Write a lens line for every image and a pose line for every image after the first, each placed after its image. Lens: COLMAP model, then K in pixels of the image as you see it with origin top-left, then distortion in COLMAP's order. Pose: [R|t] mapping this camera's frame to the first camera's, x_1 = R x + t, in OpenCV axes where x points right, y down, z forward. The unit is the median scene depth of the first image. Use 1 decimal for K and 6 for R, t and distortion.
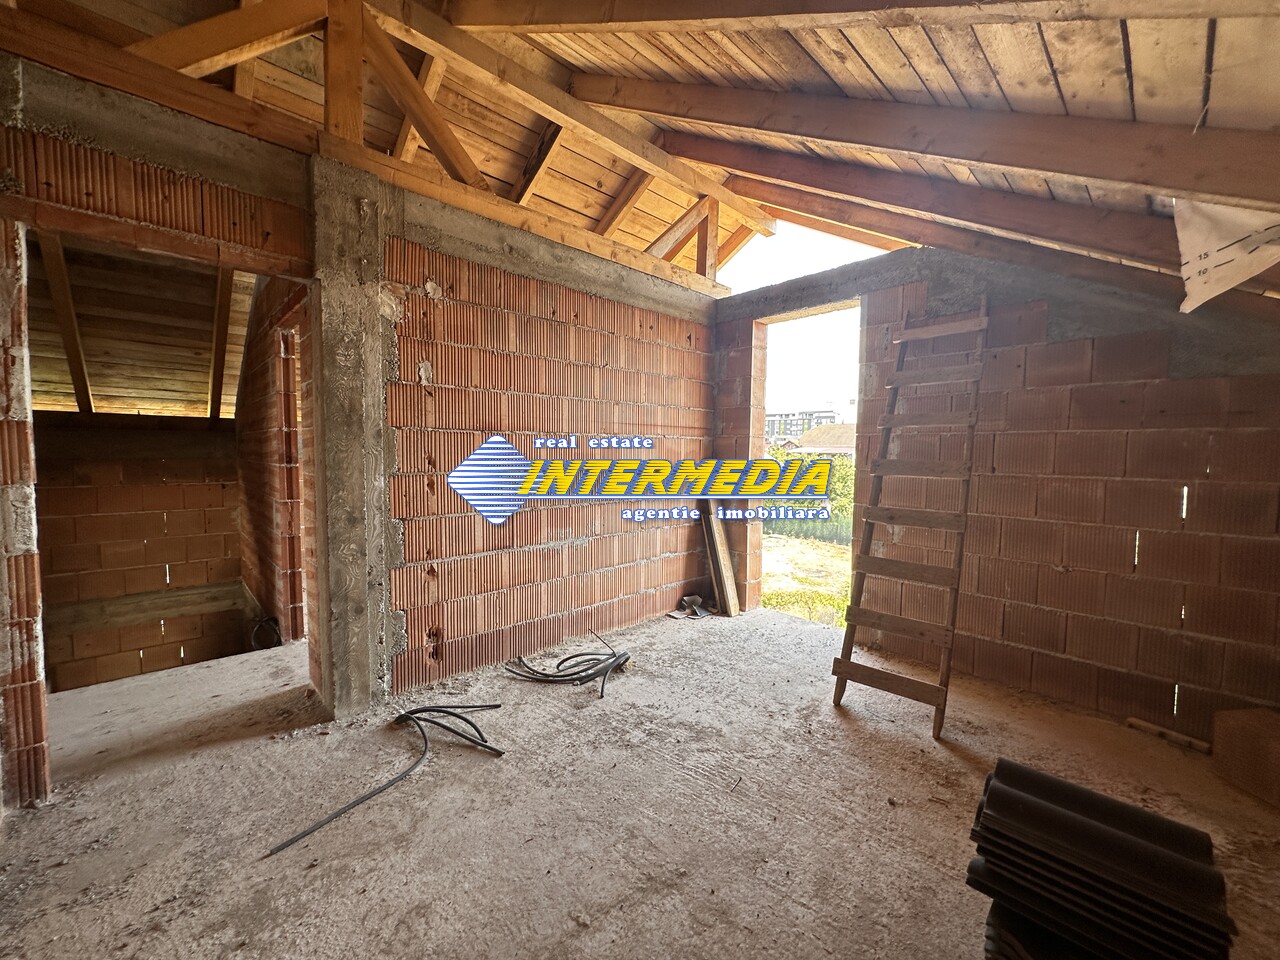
lens RADIAL K [[515.3, 0, 640.0], [0, 515.3, 480.0], [0, 0, 1]] dist [0.000113, 0.000005]
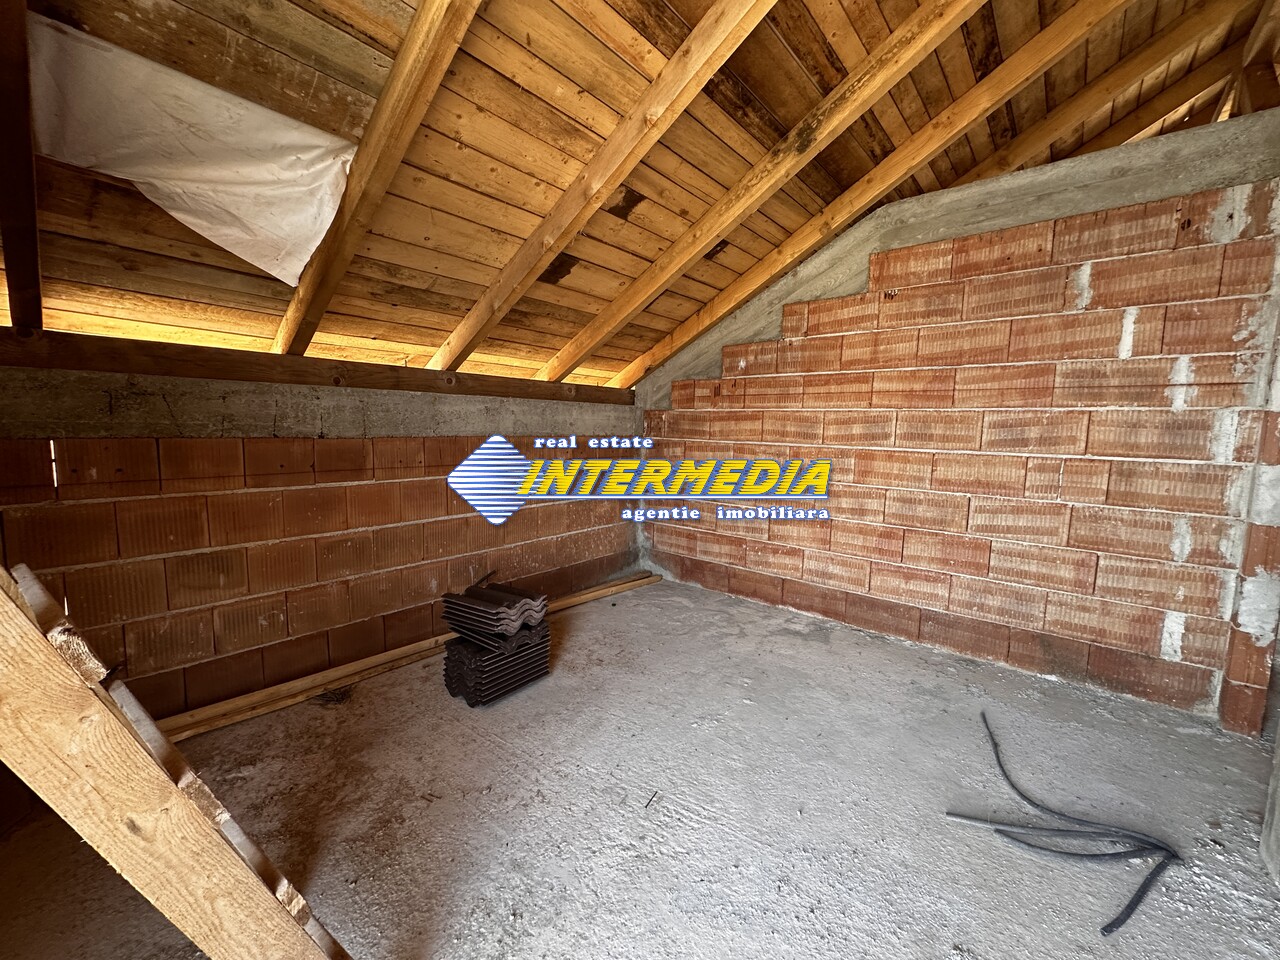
lens RADIAL K [[515.3, 0, 640.0], [0, 515.3, 480.0], [0, 0, 1]] dist [0.000113, 0.000005]
pose [[-0.992905, -0.008556, -0.118601, 0.294558], [-0.027651, 0.986679, 0.160315, -0.077214], [0.115649, 0.162457, -0.979915, 1.663053]]
